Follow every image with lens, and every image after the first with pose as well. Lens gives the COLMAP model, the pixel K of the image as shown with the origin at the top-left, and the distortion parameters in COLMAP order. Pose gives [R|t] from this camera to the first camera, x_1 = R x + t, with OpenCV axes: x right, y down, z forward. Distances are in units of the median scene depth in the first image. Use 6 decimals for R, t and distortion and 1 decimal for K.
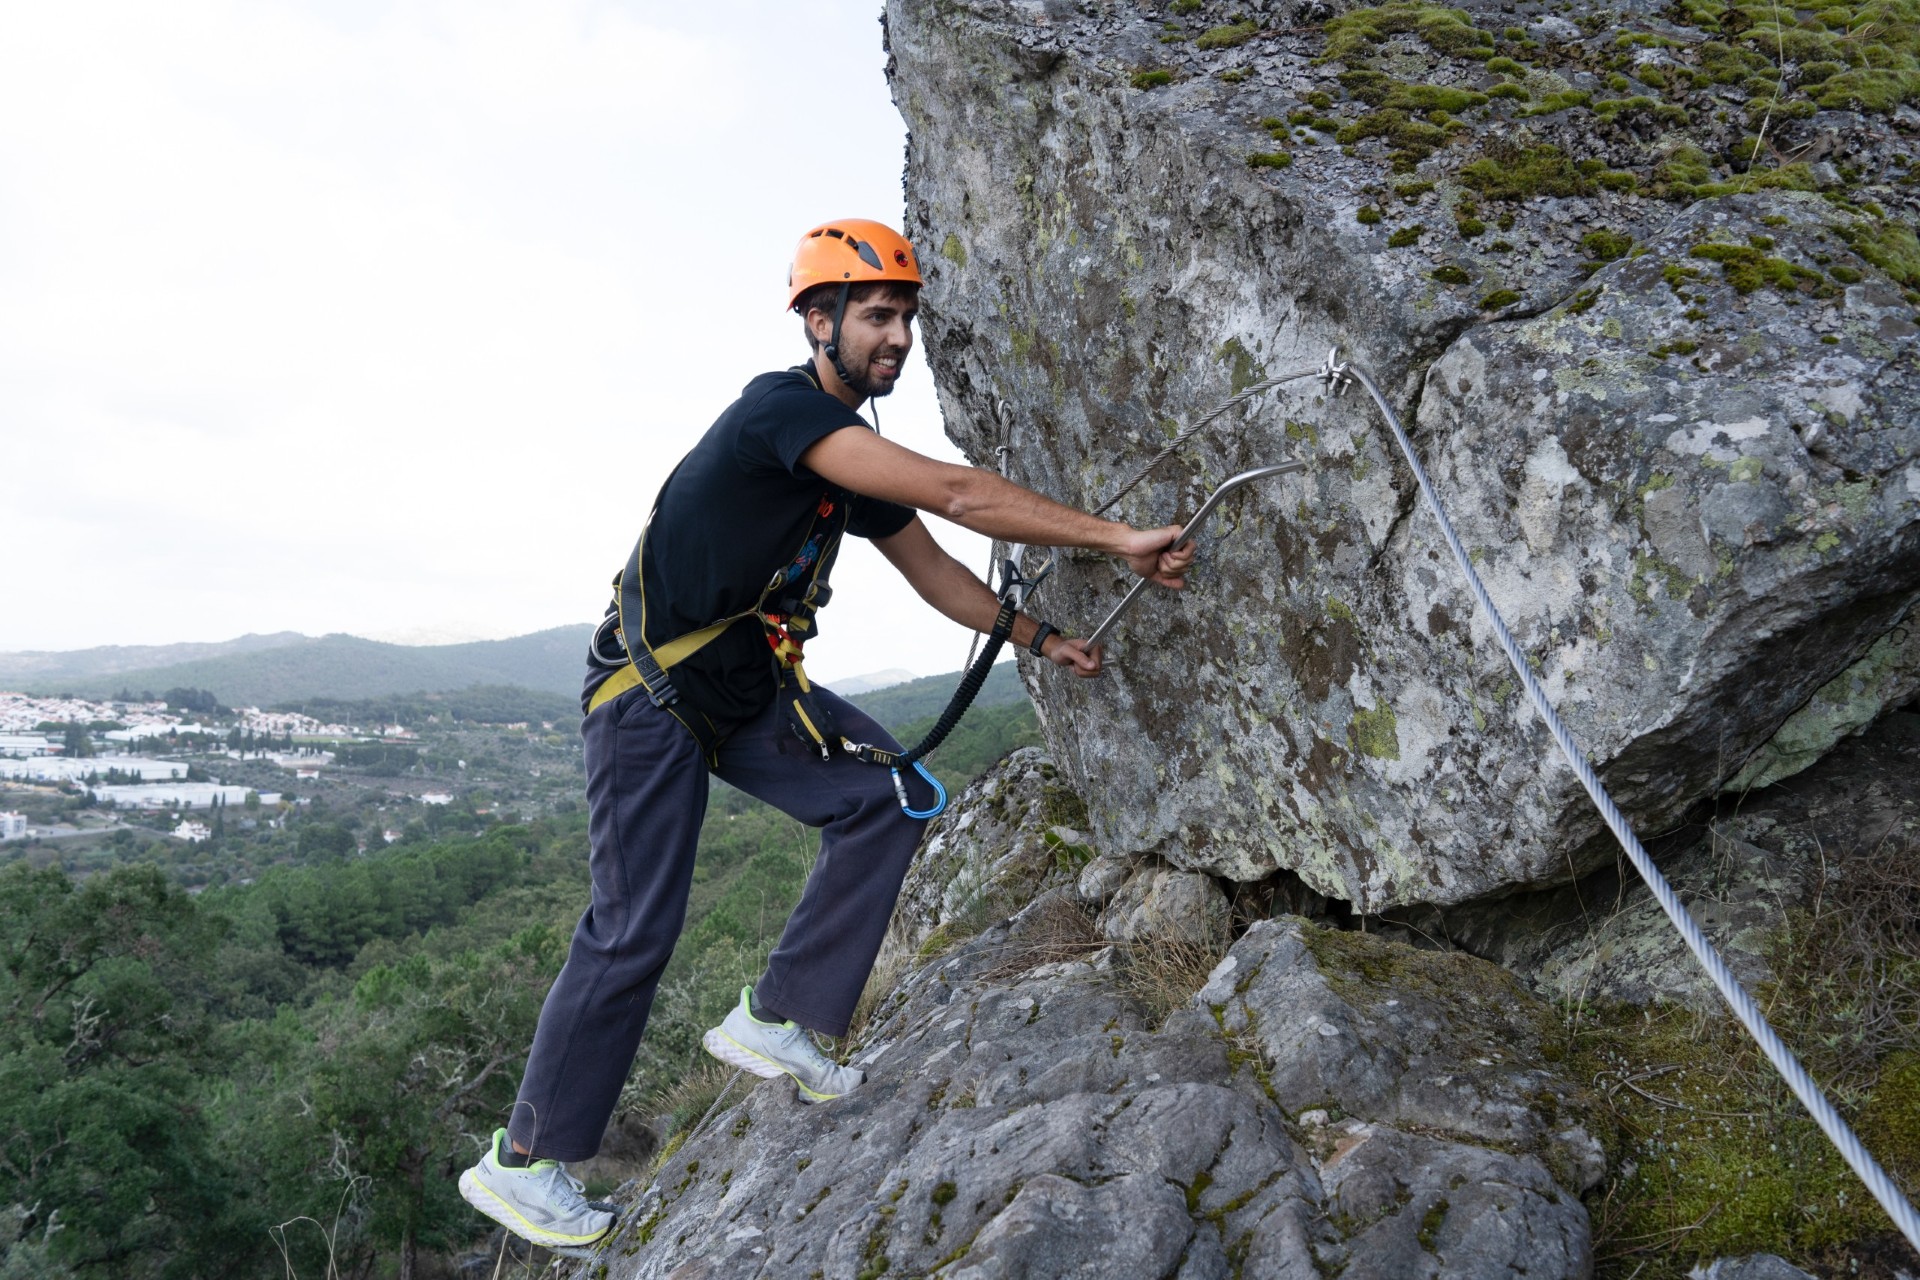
lens RADIAL K [[1526.8, 0, 960.0], [0, 1526.8, 640.0], [0, 0, 1]] dist [-0.009291, -0.003081]
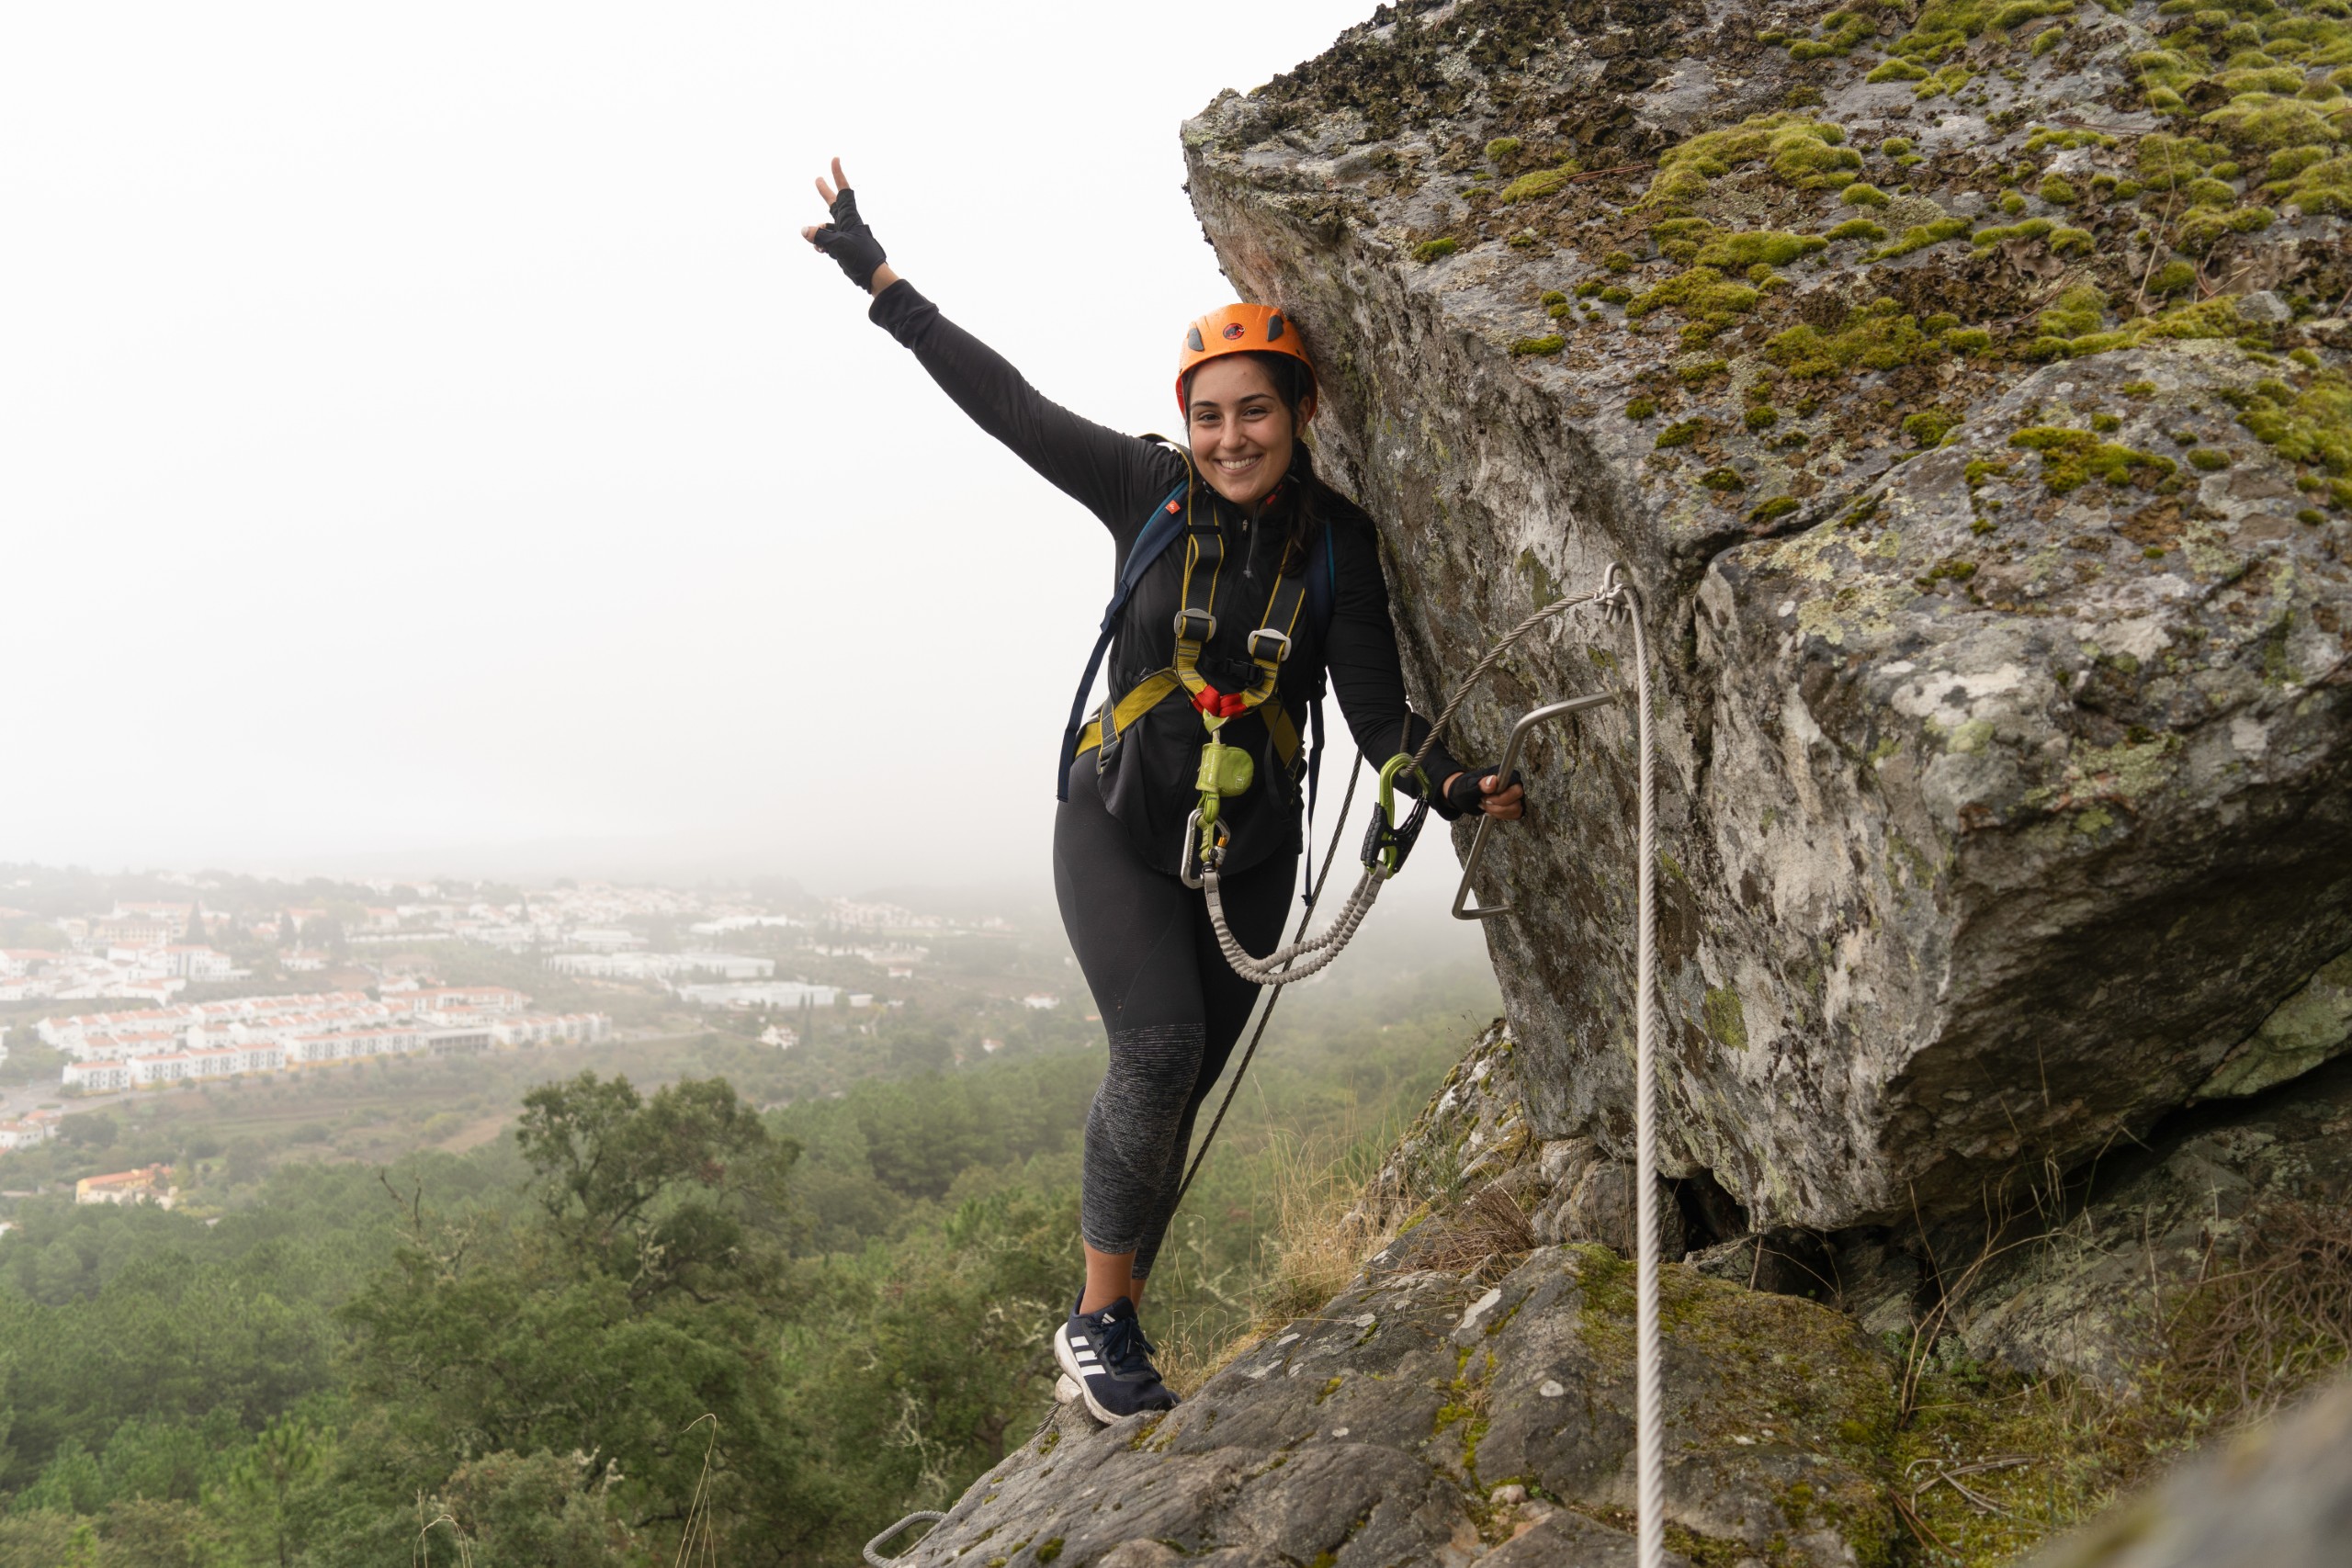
lens RADIAL K [[1870.1, 0, 1176.0], [0, 1870.1, 784.0], [0, 0, 1]] dist [-0.009291, -0.003081]
pose [[0.967658, -0.020617, -0.251422, 0.265462], [0.016771, 0.999707, -0.017432, -0.056822], [0.251708, 0.012651, 0.967721, -0.051607]]
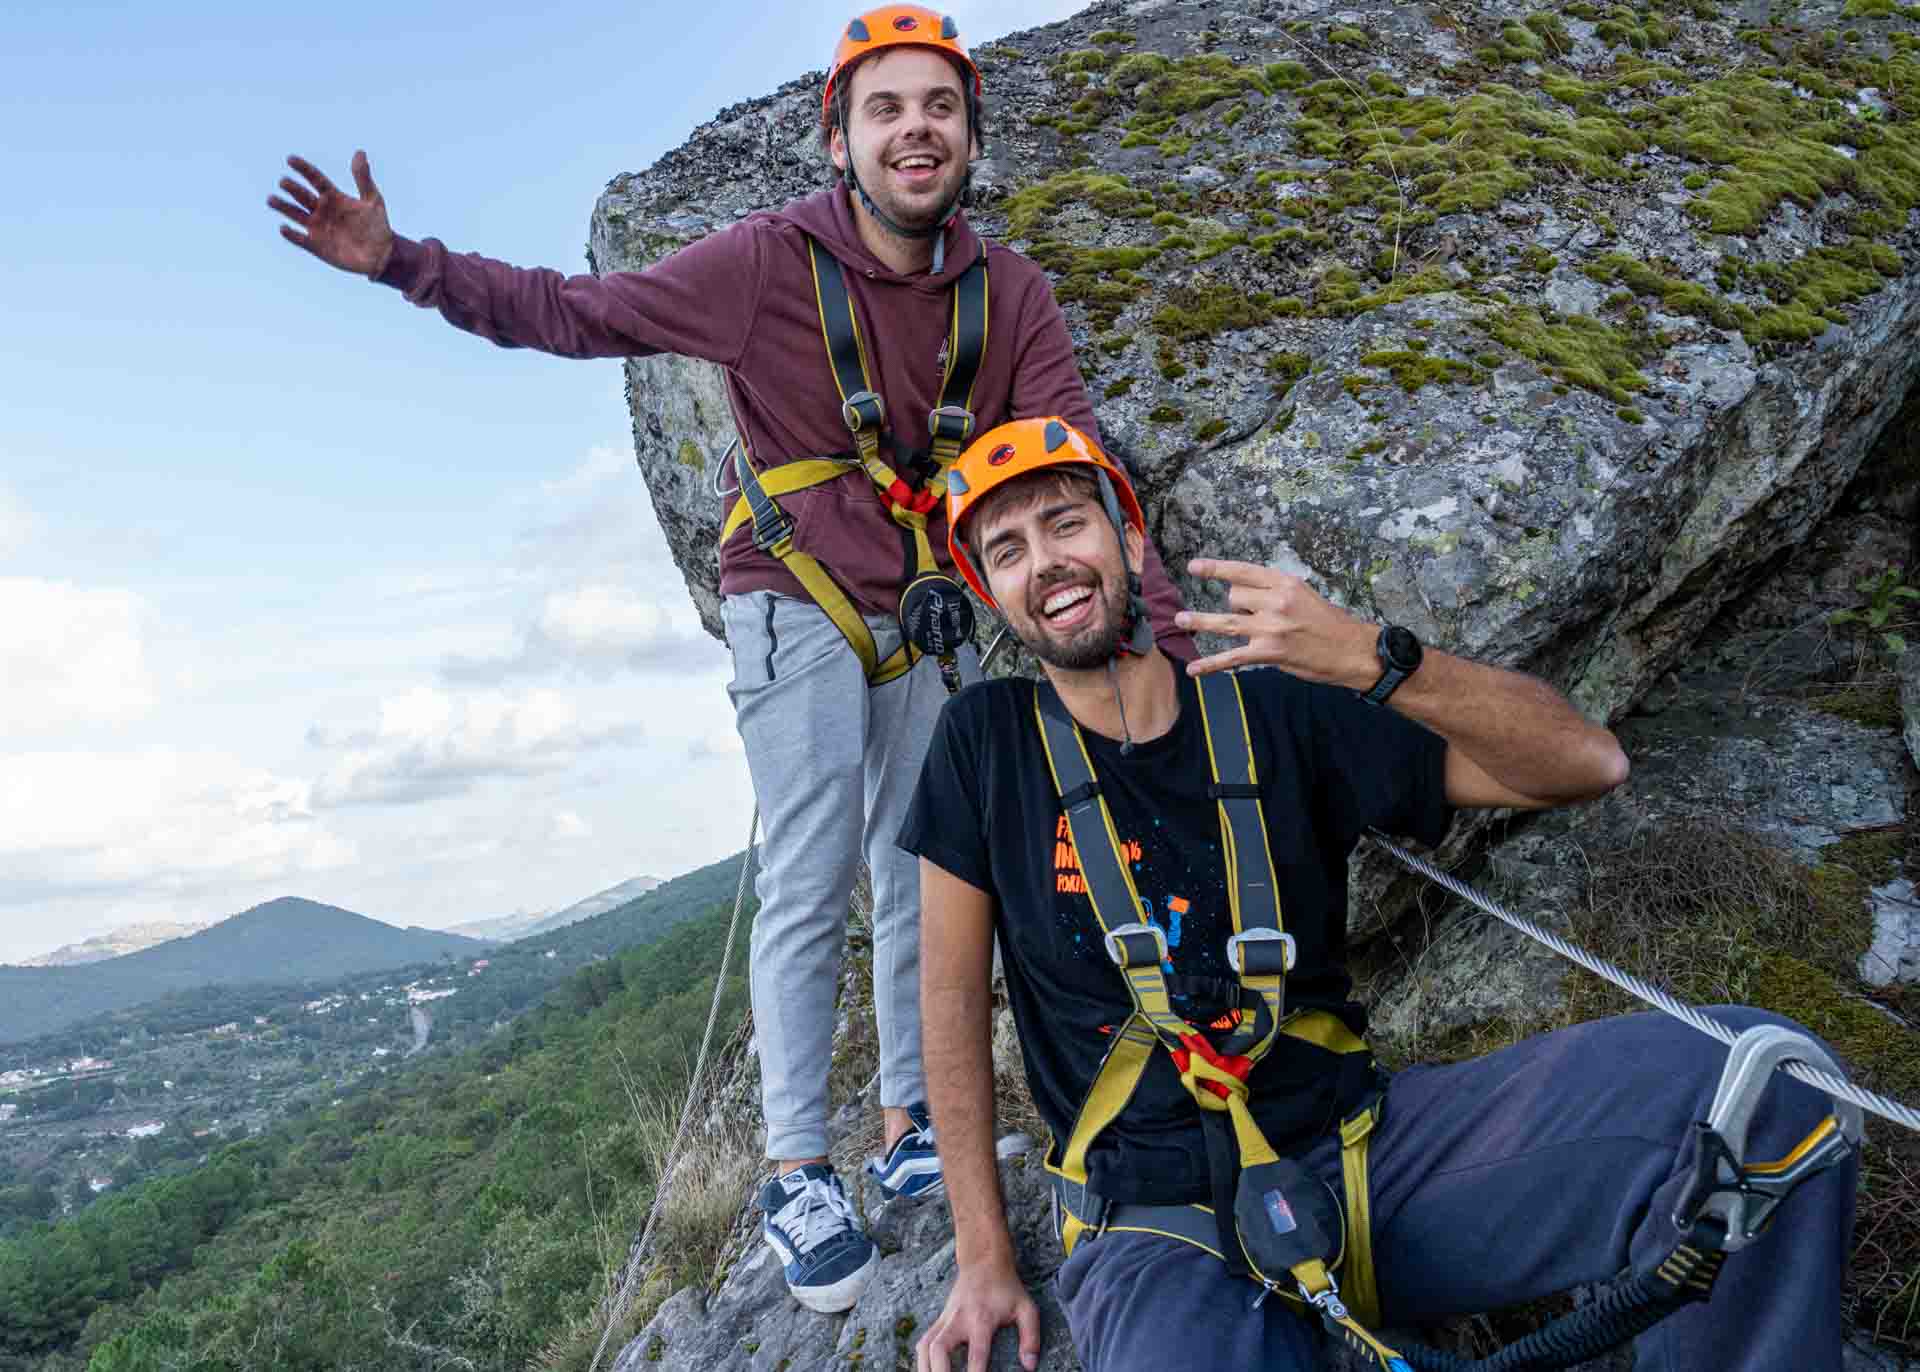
lens RADIAL K [[1635.9, 0, 900.6], [0, 1635.9, 678.5], [0, 0, 1]] dist [-0.018453, -0.000409]
pose [[0.972887, -0.187502, 0.135401, -0.061836], [0.197940, 0.977843, -0.068133, -0.005892], [-0.119625, 0.093087, 0.988446, -0.136583]]
